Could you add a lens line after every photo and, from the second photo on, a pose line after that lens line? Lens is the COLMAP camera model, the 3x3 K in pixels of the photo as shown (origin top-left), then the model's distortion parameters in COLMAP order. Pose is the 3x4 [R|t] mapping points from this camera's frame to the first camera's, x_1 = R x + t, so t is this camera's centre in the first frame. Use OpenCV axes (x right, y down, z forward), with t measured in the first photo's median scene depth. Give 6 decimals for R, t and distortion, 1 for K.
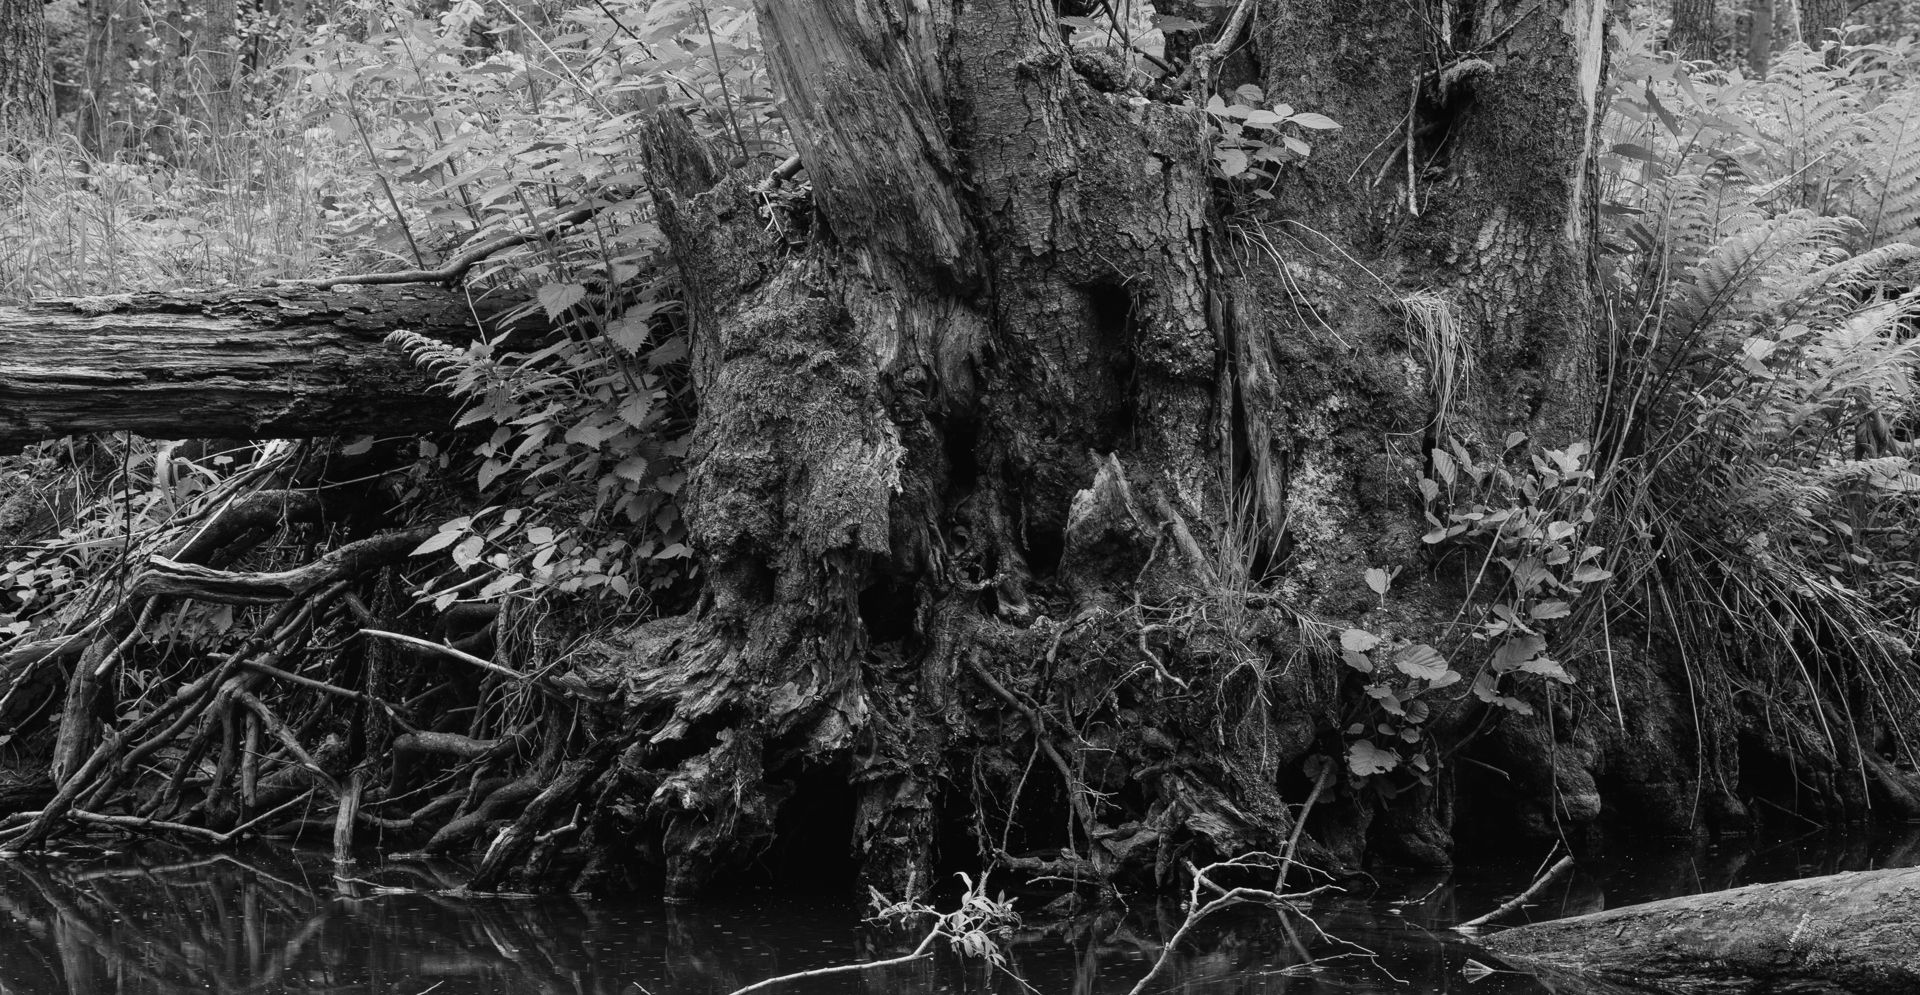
lens RADIAL K [[2528.9, 0, 958.0], [0, 2528.9, 497.6], [0, 0, 1]] dist [0.123456, 0.000000]
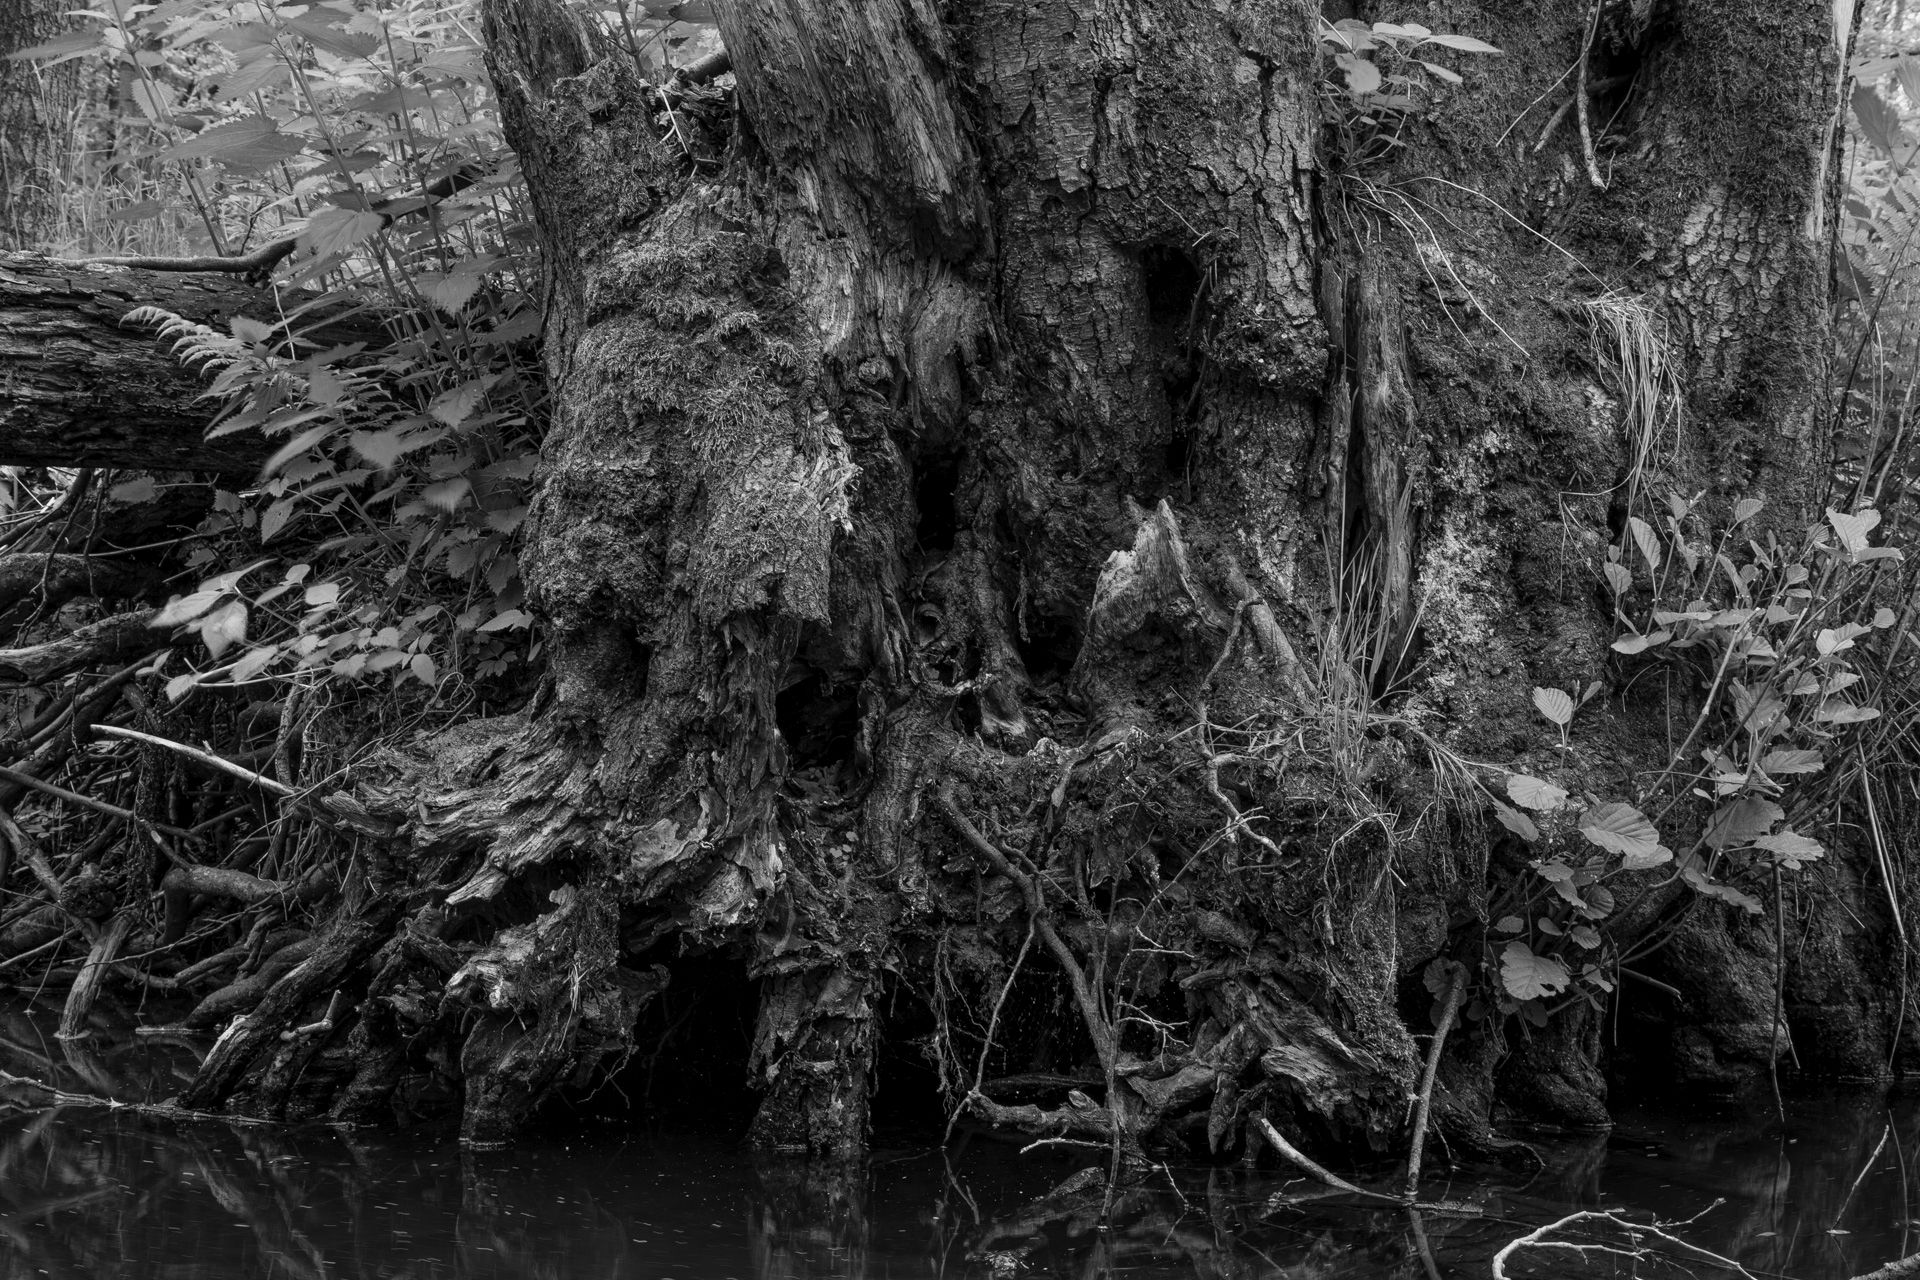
lens RADIAL K [[2323.6, 0, 961.7], [0, 2323.6, 640.9], [0, 0, 1]] dist [0.092161, 0.000000]
pose [[0.998251, 0.045021, 0.038326, -0.014680], [-0.044639, 0.998945, -0.010760, 0.029115], [-0.038770, 0.009030, 0.999207, 0.384487]]
